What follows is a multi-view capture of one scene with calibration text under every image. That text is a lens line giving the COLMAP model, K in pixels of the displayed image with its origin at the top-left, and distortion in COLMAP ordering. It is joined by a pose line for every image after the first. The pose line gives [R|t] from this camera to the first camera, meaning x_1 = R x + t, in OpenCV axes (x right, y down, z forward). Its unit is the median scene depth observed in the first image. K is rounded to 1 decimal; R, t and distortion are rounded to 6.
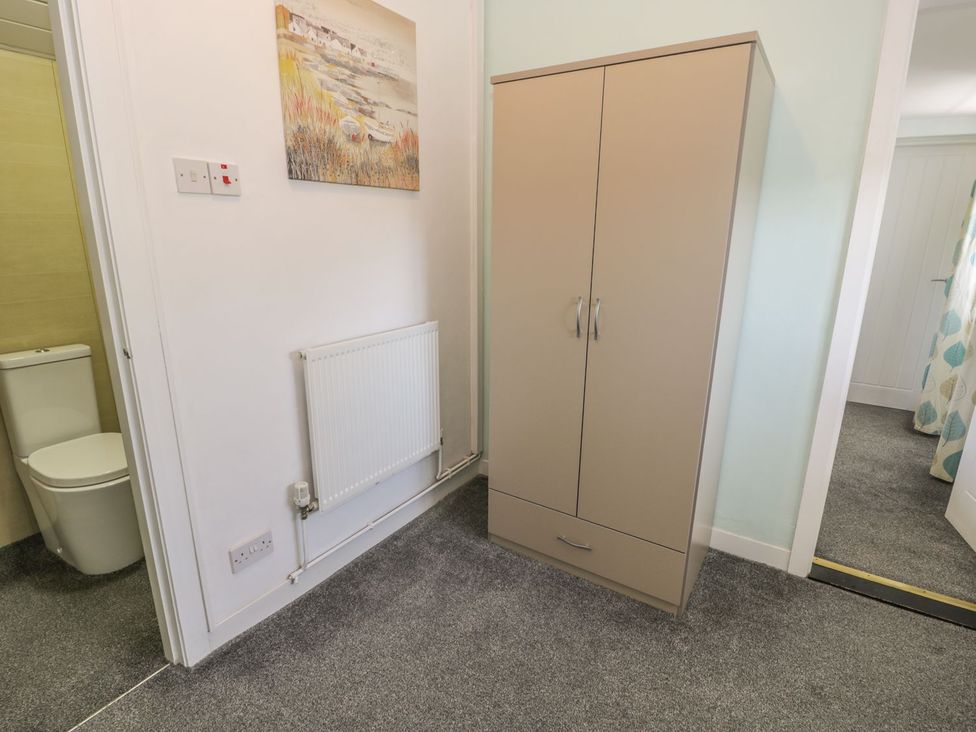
lens RADIAL K [[500.9, 0, 490.3], [0, 500.9, 361.2], [0, 0, 1]] dist [0.001788, 0.000881]
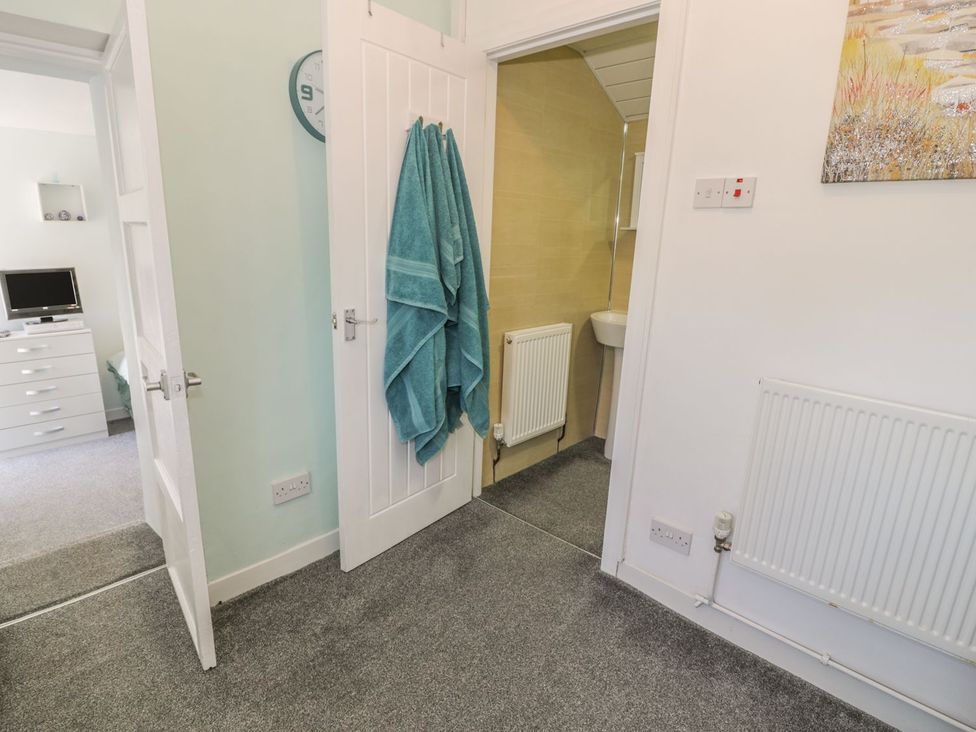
lens RADIAL K [[505.9, 0, 486.8], [0, 505.9, 363.6], [0, 0, 1]] dist [0.001428, -0.015010]
pose [[-0.175427, 0.224226, -0.958618, 0.646404], [-0.286130, 0.920073, 0.267572, -0.165761], [0.941995, 0.321229, -0.097248, 0.719048]]
